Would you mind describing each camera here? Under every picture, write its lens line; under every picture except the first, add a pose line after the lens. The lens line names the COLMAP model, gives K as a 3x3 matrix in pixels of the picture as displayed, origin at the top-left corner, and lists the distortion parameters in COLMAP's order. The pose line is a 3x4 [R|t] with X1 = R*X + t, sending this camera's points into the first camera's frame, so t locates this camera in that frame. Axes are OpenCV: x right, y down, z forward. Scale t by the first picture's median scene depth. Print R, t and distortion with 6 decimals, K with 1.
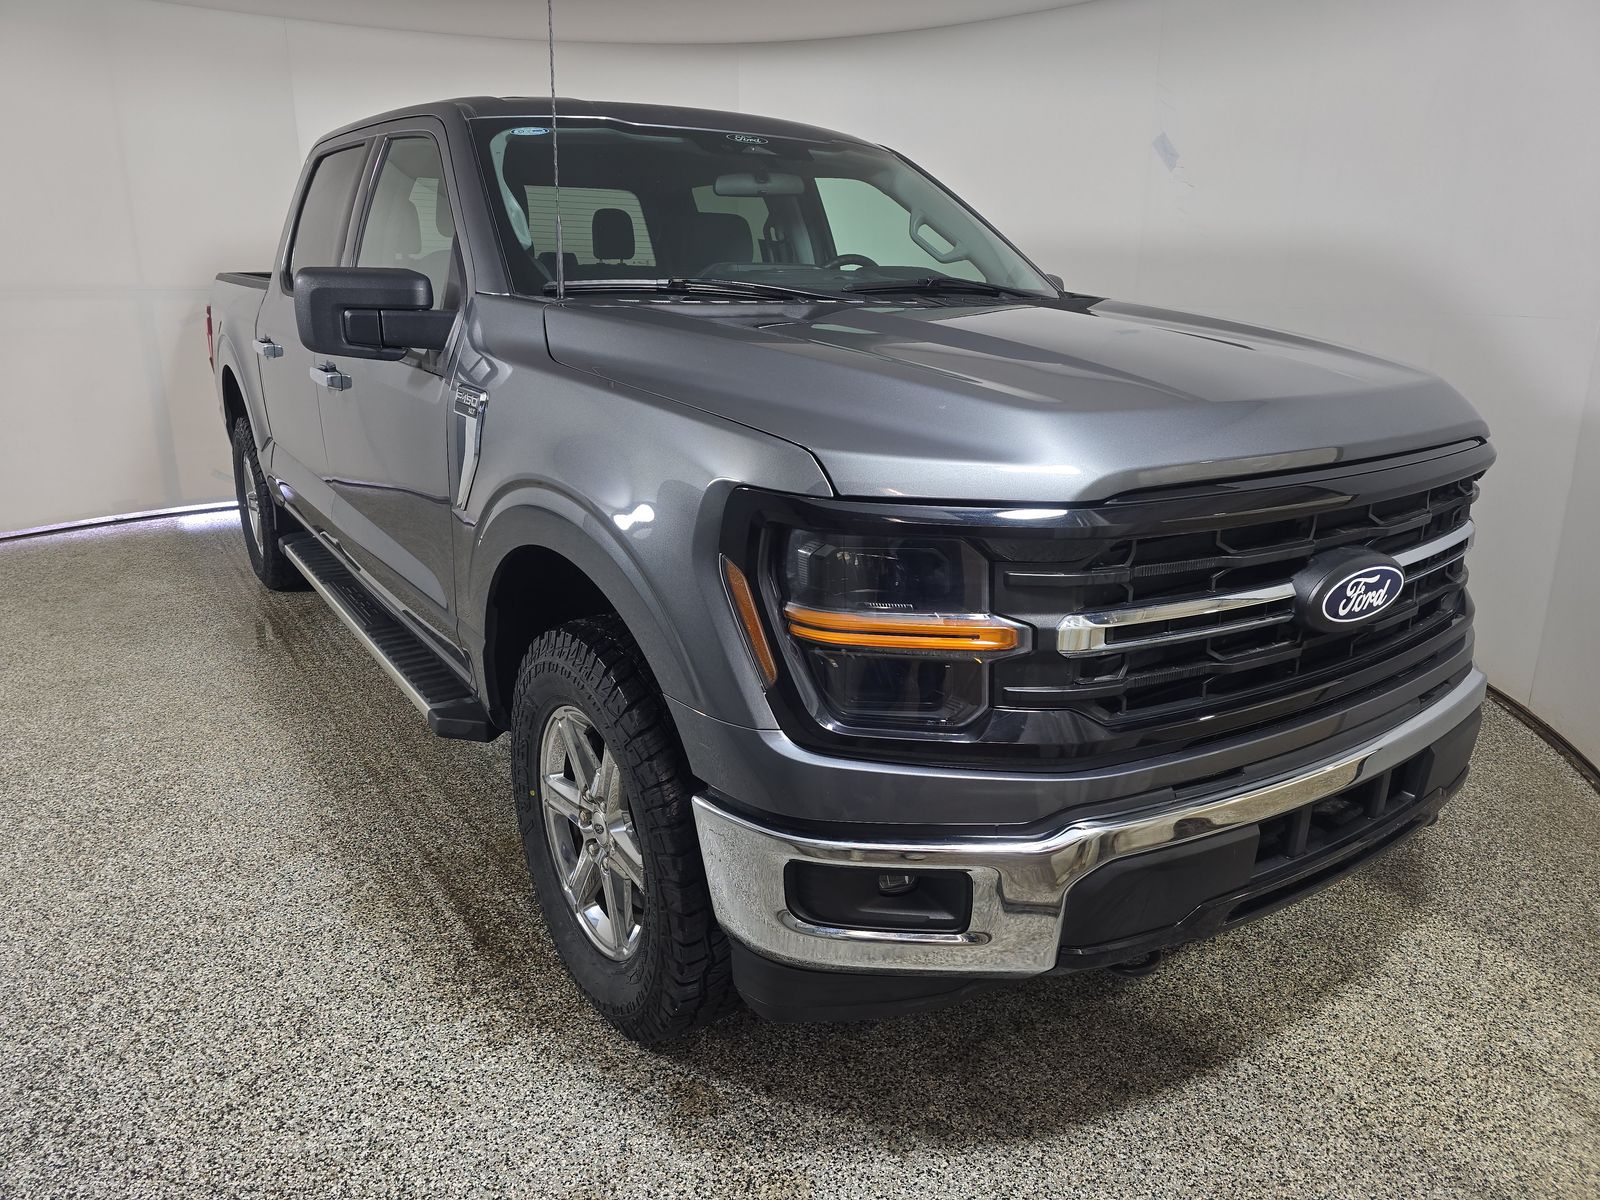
lens RADIAL K [[1050.5, 0, 800.0], [0, 1050.5, 600.0], [0, 0, 1]] dist [0.075349, -0.075443]
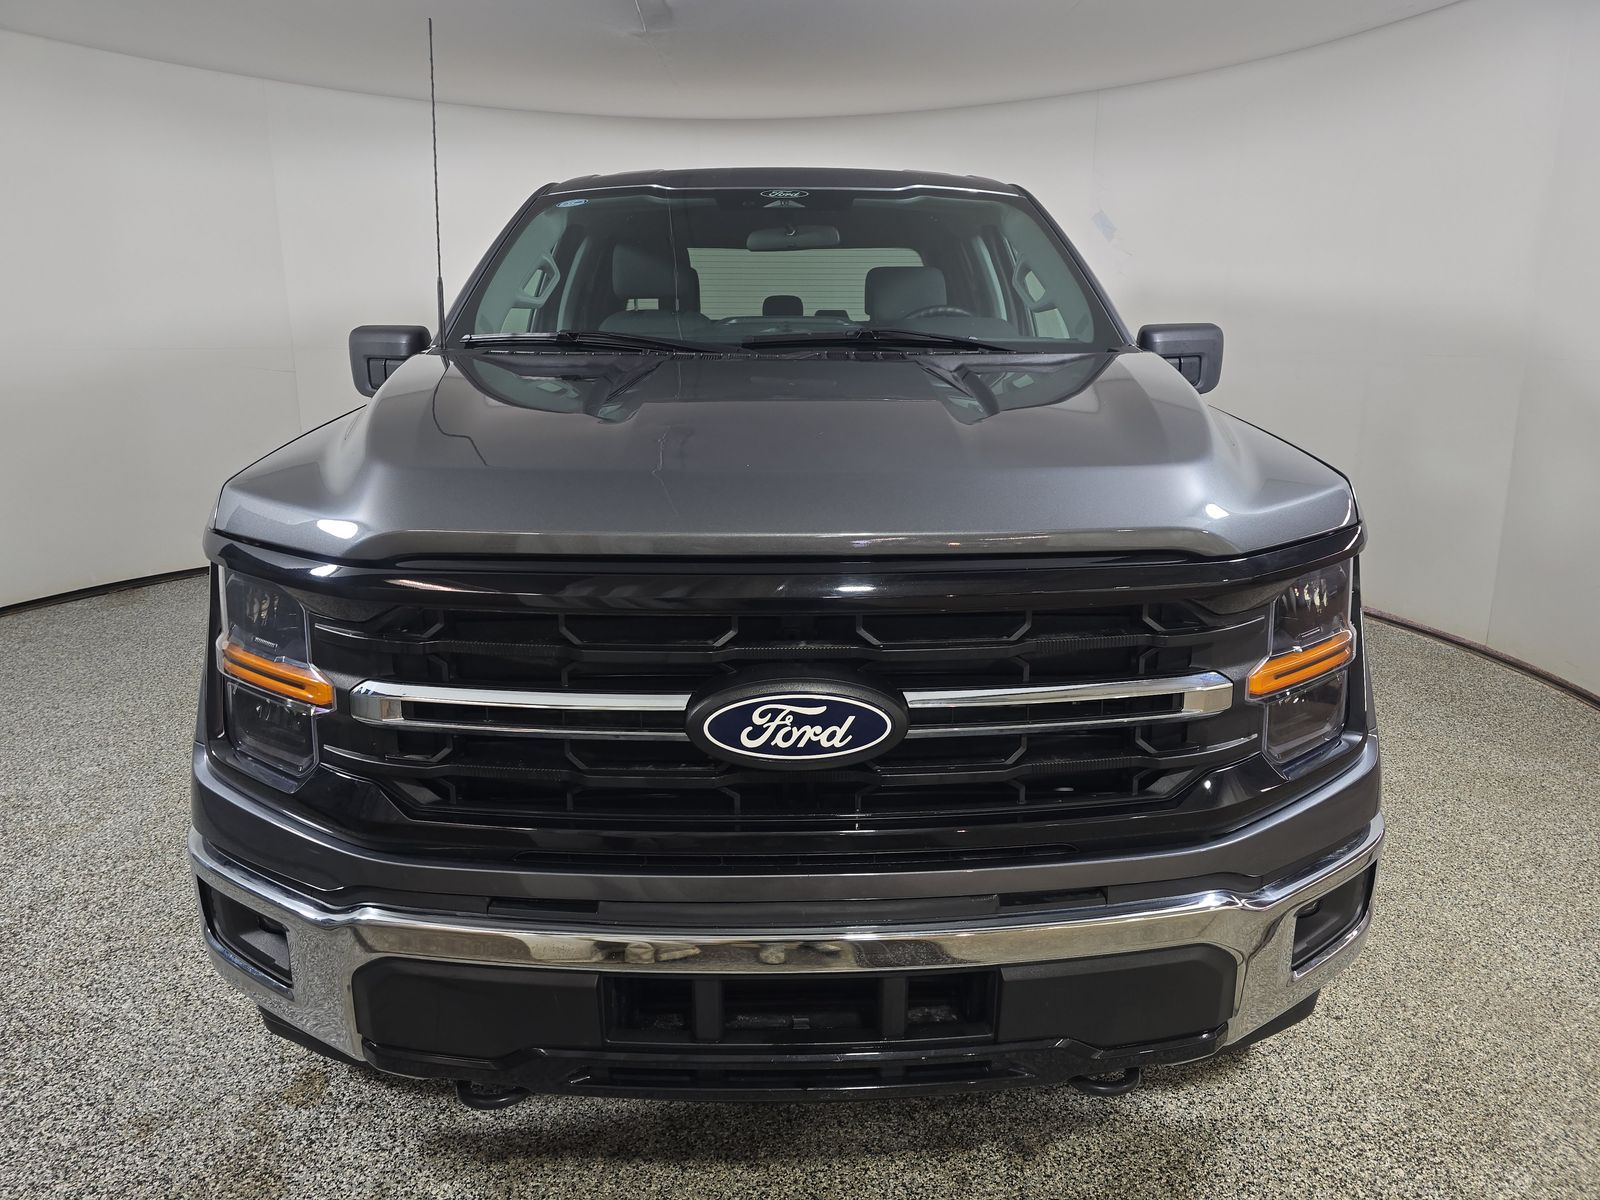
lens RADIAL K [[1050.5, 0, 800.0], [0, 1050.5, 600.0], [0, 0, 1]] dist [0.075349, -0.075443]
pose [[0.843553, 0.124840, -0.522335, 0.902569], [-0.150463, 0.988593, -0.006714, -0.090882], [0.515538, 0.084256, 0.852714, 0.329195]]
